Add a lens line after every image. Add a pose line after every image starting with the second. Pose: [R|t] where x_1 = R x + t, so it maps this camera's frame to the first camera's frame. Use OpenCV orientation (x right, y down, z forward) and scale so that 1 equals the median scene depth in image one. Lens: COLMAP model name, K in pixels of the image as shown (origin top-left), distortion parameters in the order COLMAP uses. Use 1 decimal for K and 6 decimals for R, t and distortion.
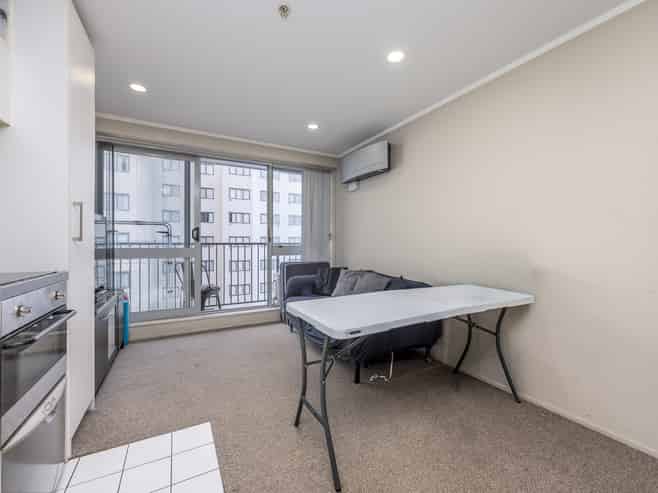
lens RADIAL K [[279.9, 0, 328.3], [0, 279.9, 239.5], [0, 0, 1]] dist [-0.002564, -0.000694]
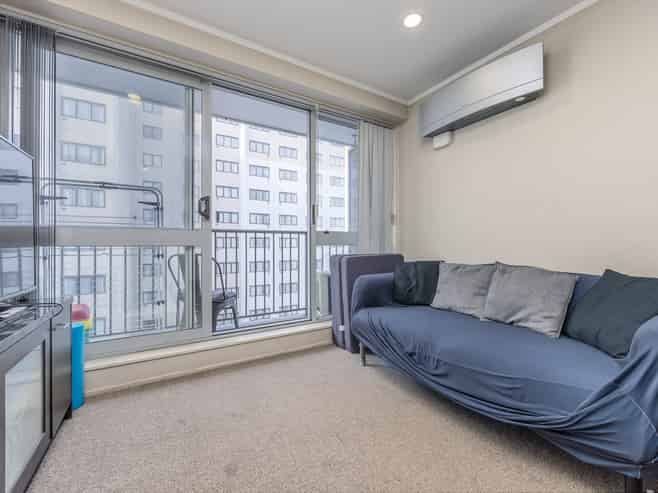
lens RADIAL K [[279.9, 0, 336.2], [0, 279.9, 246.8], [0, 0, 1]] dist [-0.002564, -0.000694]
pose [[0.997953, -0.000935, 0.063938, -0.177136], [-0.000693, 0.999676, 0.025432, 0.040690], [-0.063941, -0.025425, 0.997630, 0.292946]]
